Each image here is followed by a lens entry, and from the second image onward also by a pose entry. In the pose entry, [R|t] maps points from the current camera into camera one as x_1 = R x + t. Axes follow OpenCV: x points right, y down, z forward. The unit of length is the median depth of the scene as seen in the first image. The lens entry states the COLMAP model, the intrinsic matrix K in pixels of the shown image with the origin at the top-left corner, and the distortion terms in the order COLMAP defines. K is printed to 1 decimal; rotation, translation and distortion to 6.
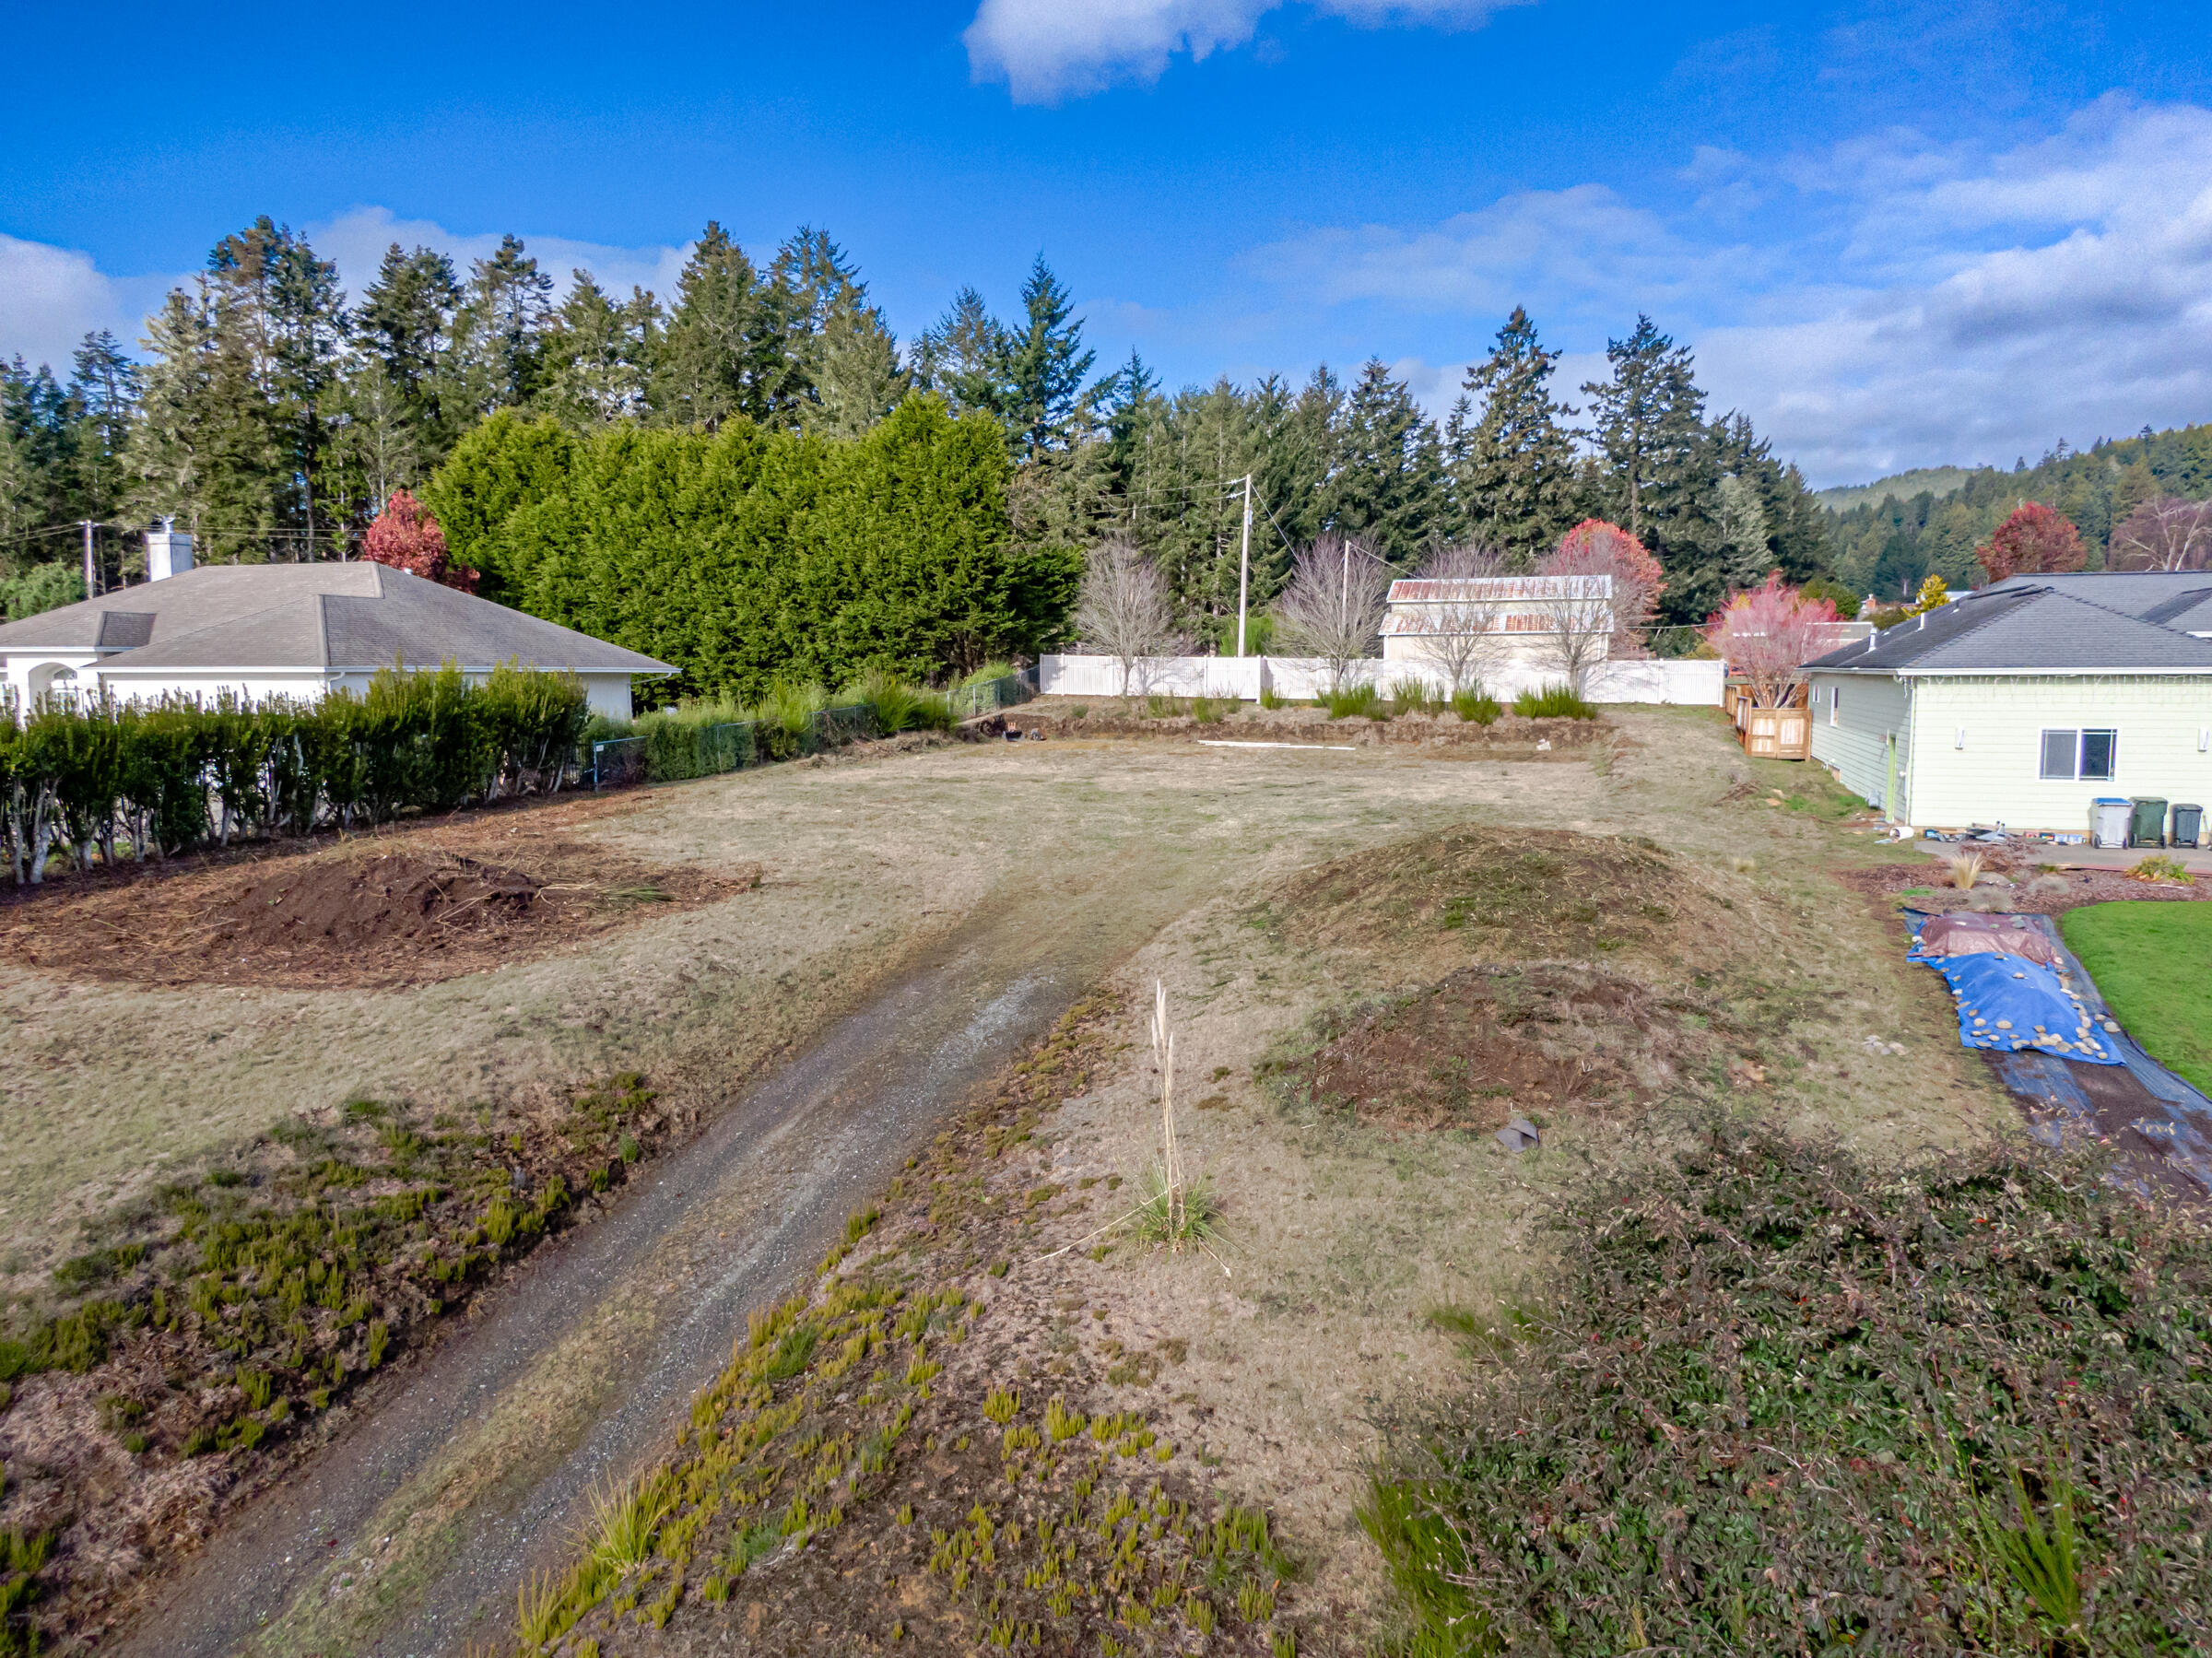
lens RADIAL K [[1585.1, 0, 1104.6], [0, 1585.1, 822.9], [0, 0, 1]] dist [0.051722, -0.070627]
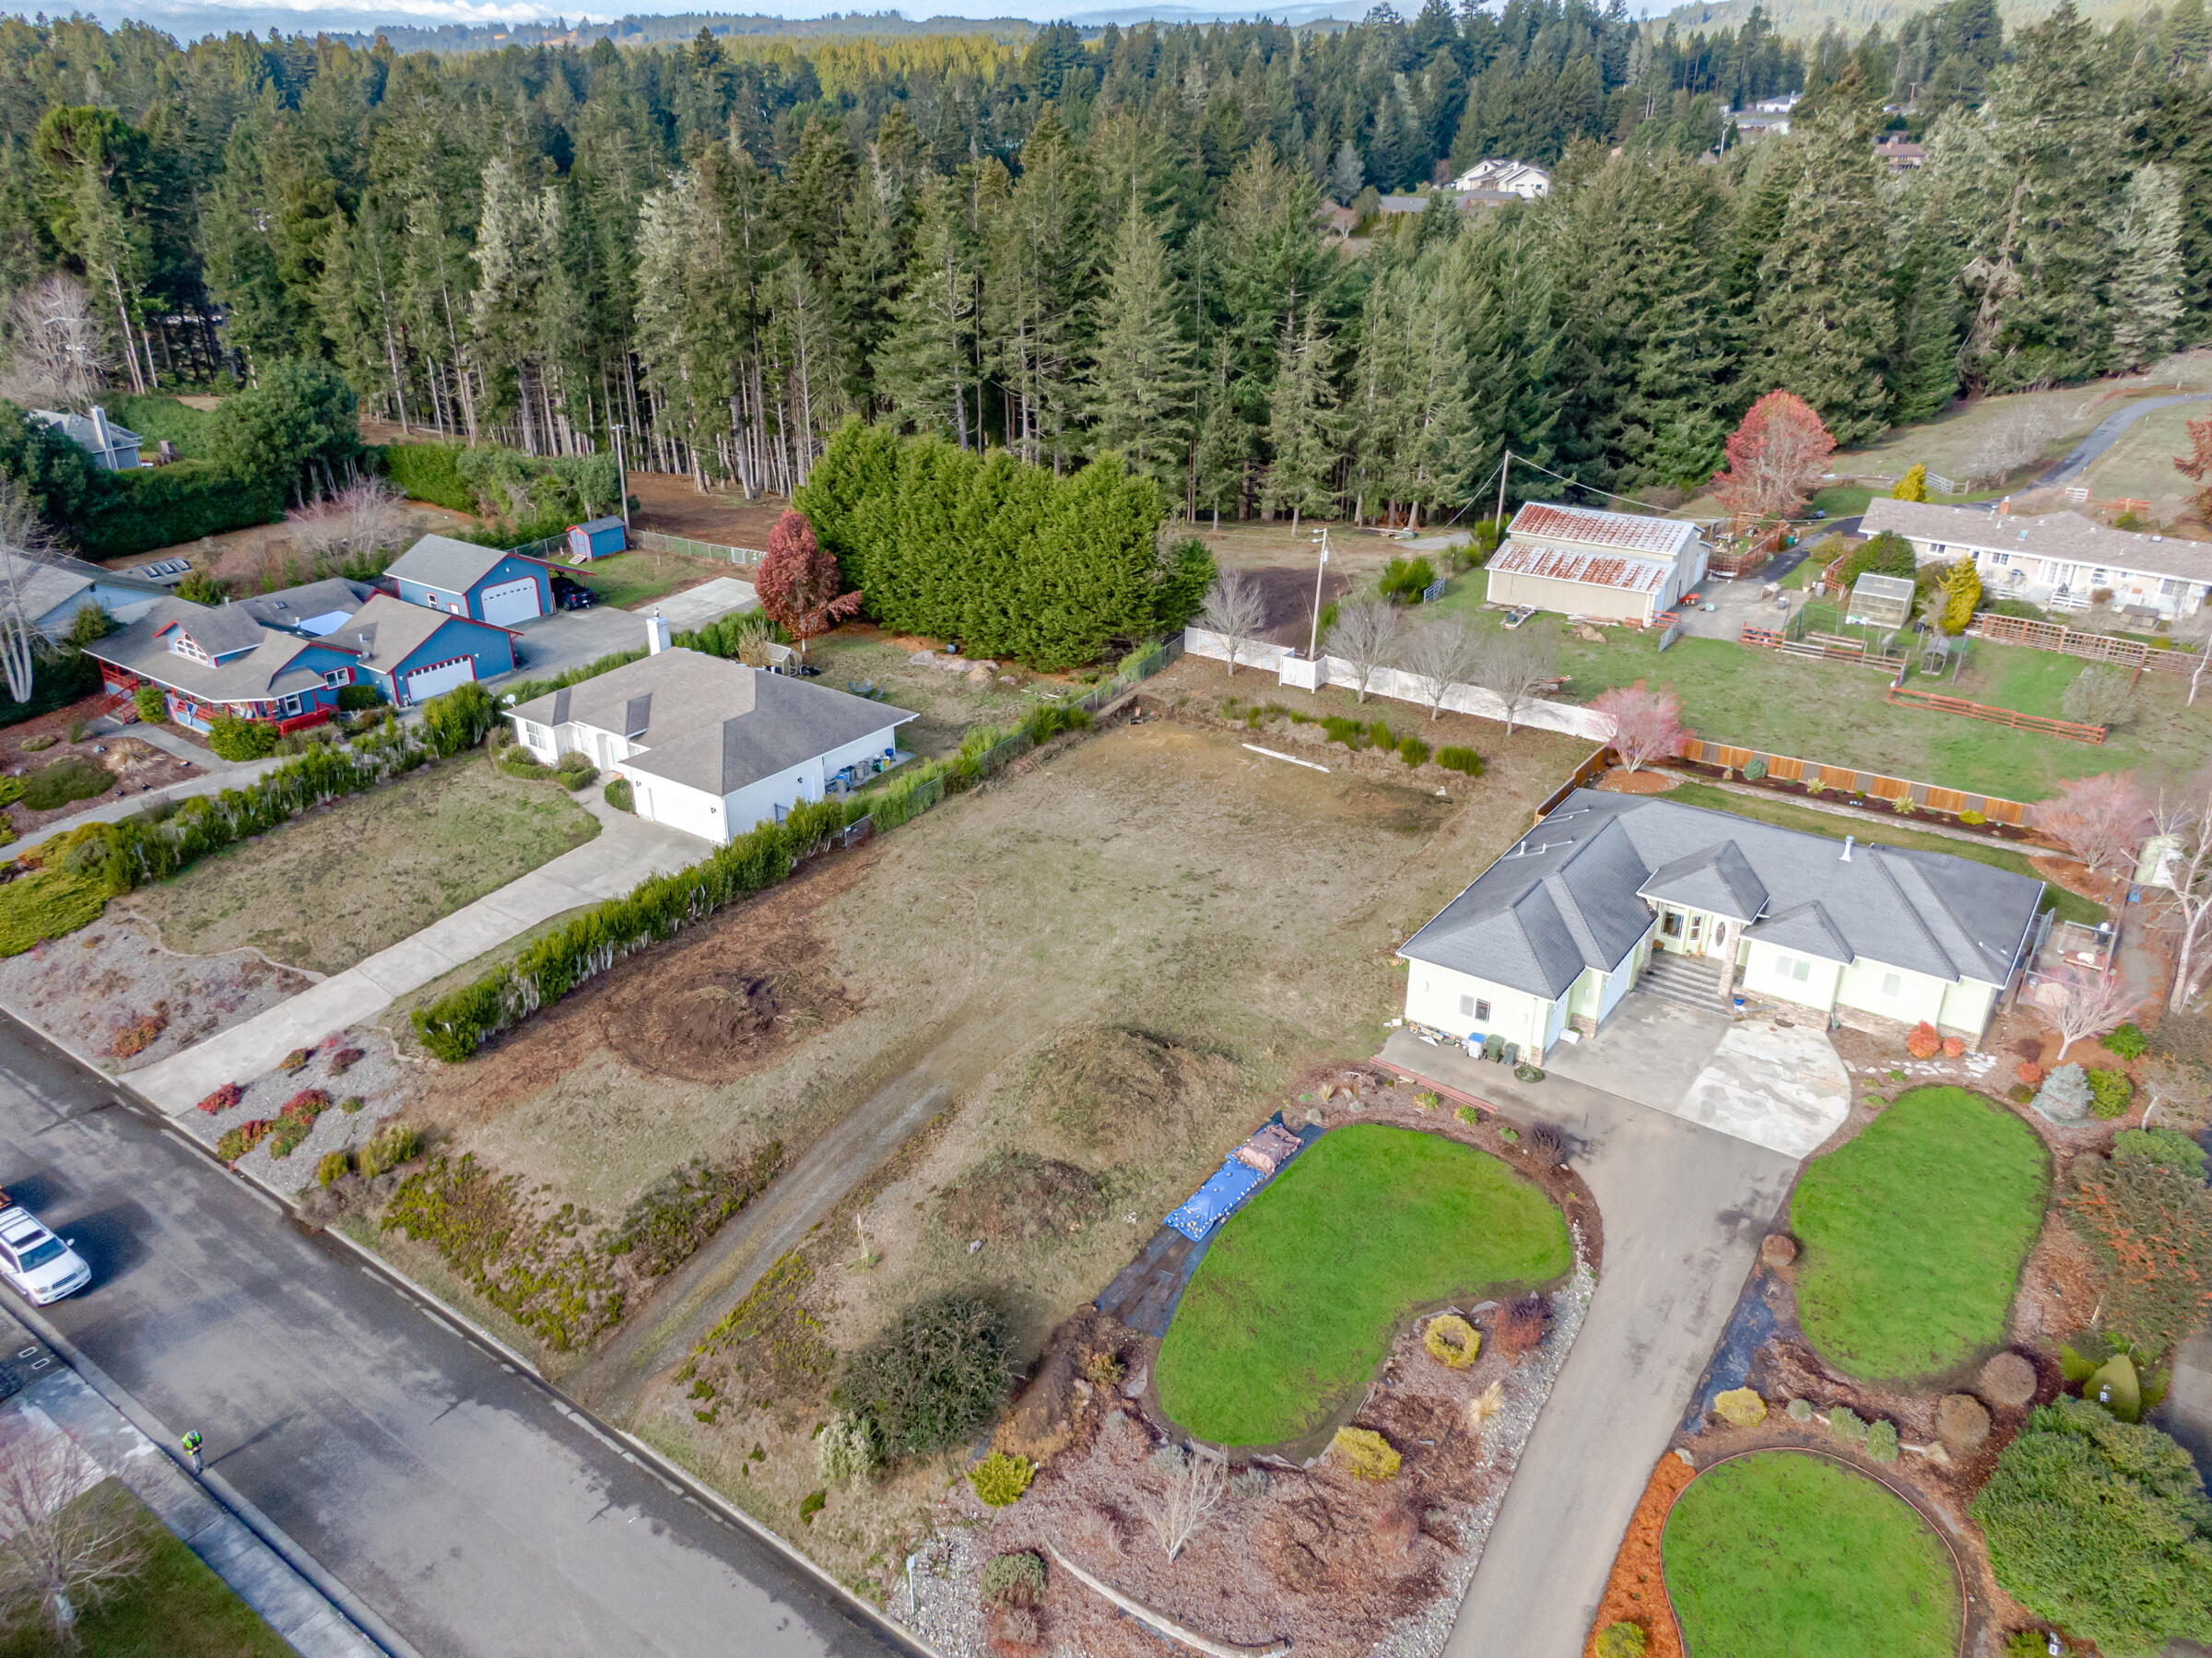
lens RADIAL K [[1583.8, 0, 1101.7], [0, 1583.8, 820.9], [0, 0, 1]] dist [0.062121, -0.098898]
pose [[0.955340, 0.126274, -0.267170, 0.324249], [-0.032622, 0.943643, 0.329353, -0.449867], [0.293702, -0.305928, 0.905620, -0.443630]]
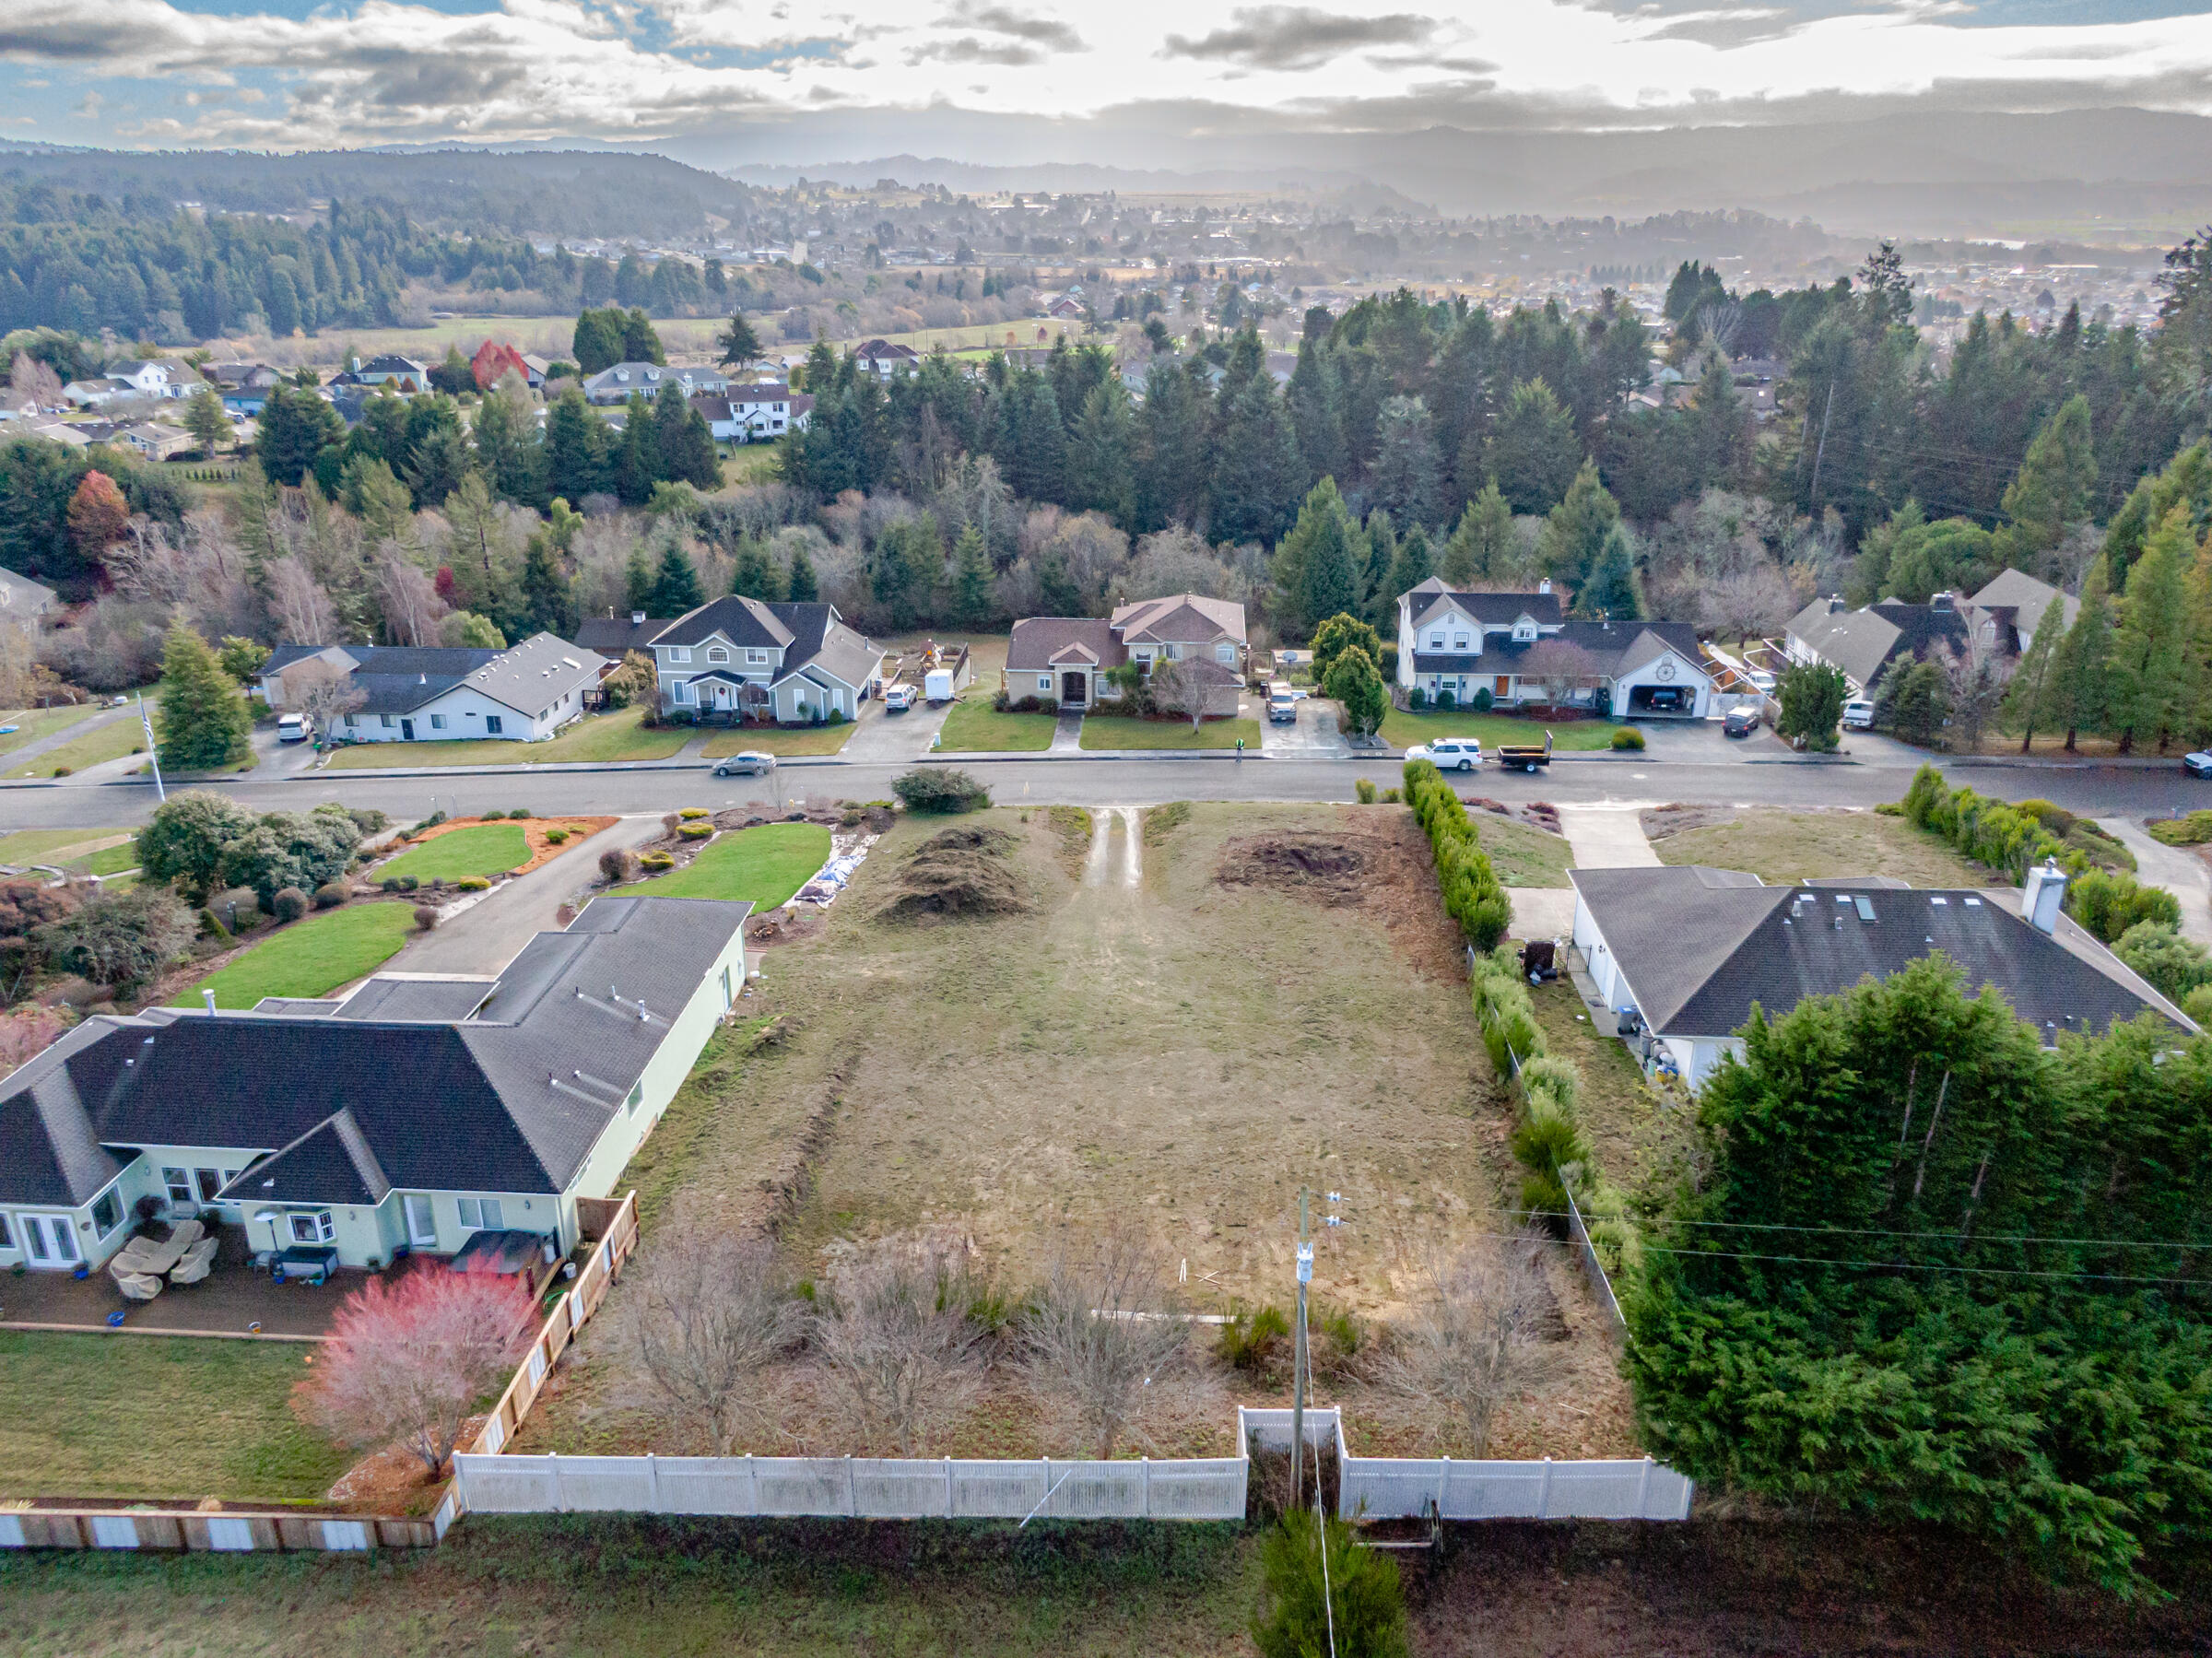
lens RADIAL K [[1583.8, 0, 1101.7], [0, 1583.8, 820.9], [0, 0, 1]] dist [0.062121, -0.098898]
pose [[-0.968077, 0.092013, -0.233153, 0.262091], [-0.022169, 0.895107, 0.445300, -0.549354], [0.249671, 0.436253, -0.864493, 1.403144]]
